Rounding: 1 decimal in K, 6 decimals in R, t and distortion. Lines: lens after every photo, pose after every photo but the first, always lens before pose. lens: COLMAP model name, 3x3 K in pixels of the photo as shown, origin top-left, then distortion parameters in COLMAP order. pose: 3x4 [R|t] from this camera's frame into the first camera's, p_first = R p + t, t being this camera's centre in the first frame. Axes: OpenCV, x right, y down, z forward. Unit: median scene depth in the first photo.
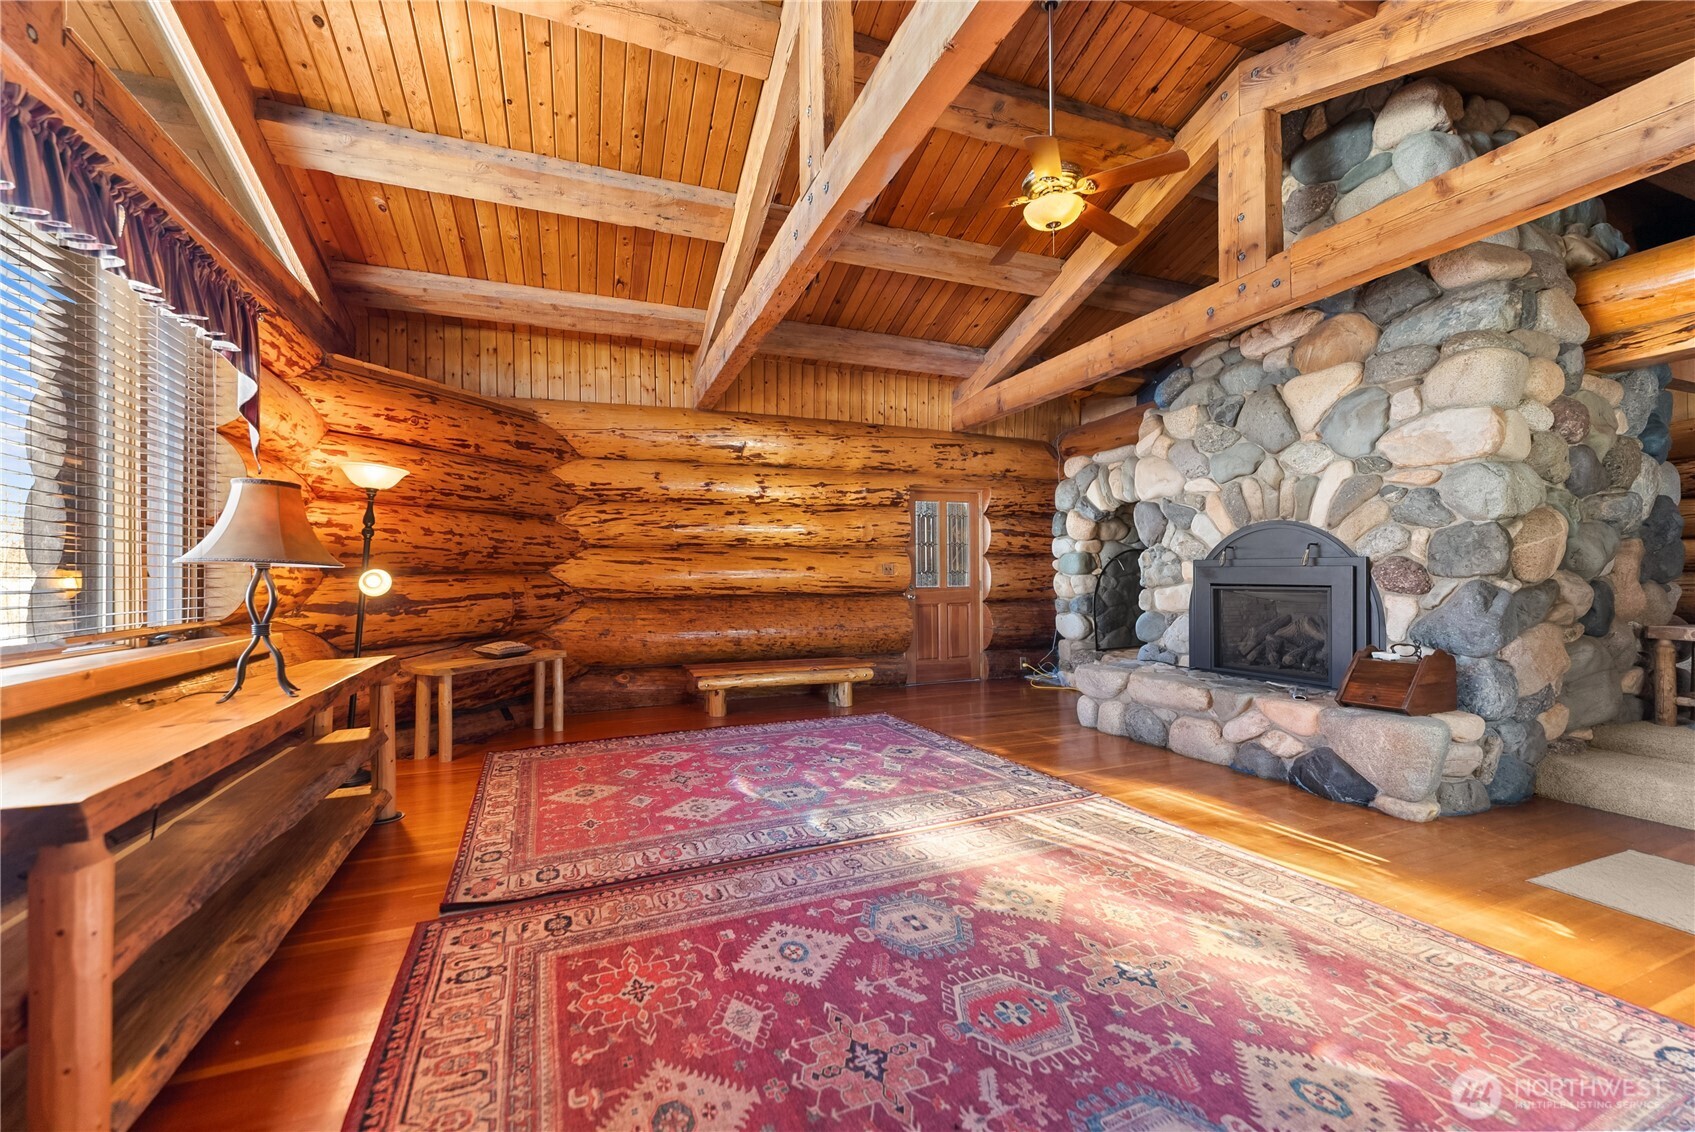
lens RADIAL K [[696.4, 0, 847.5], [0, 696.4, 566.0], [0, 0, 1]] dist [0.000380, -0.000222]
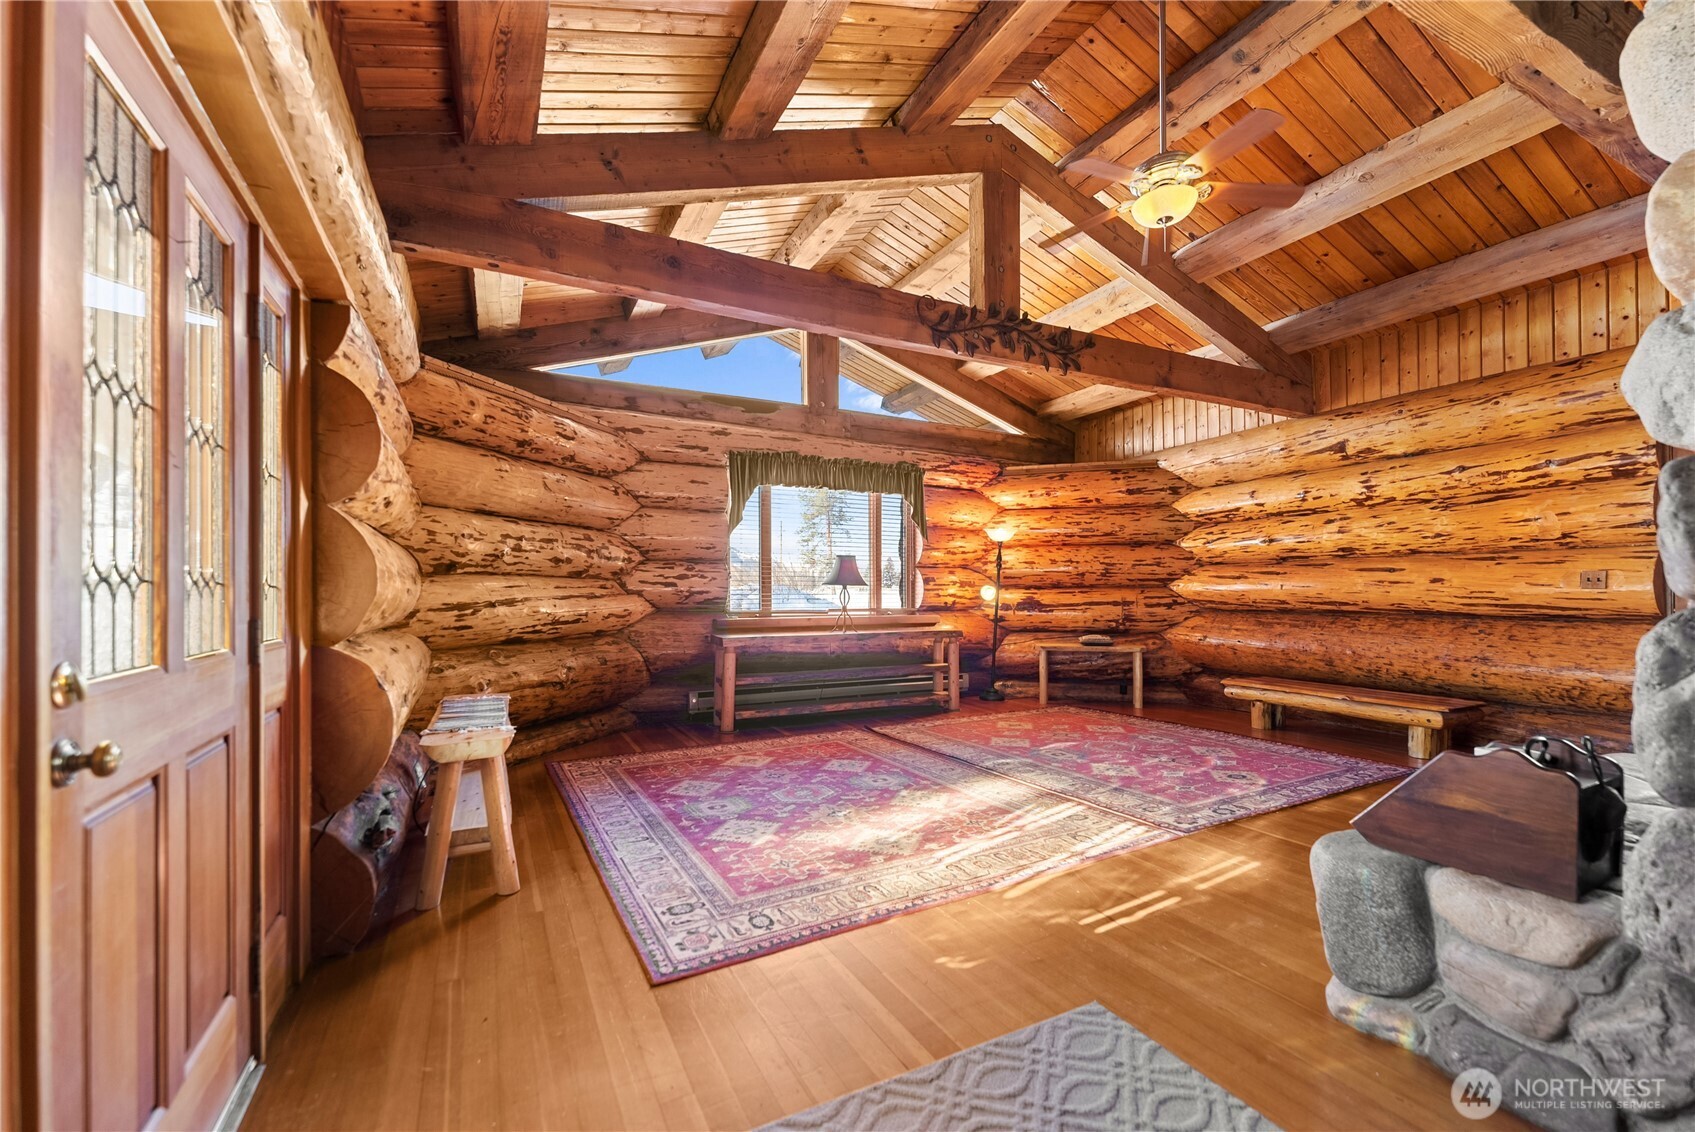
lens RADIAL K [[678.6, 0, 816.0], [0, 678.6, 589.4], [0, 0, 1]] dist [0.000650, -0.000042]
pose [[0.055457, 0.002688, -0.998457, 0.963942], [0.014739, 0.999885, 0.003511, 0.001060], [0.998352, -0.014911, 0.055411, 0.382910]]
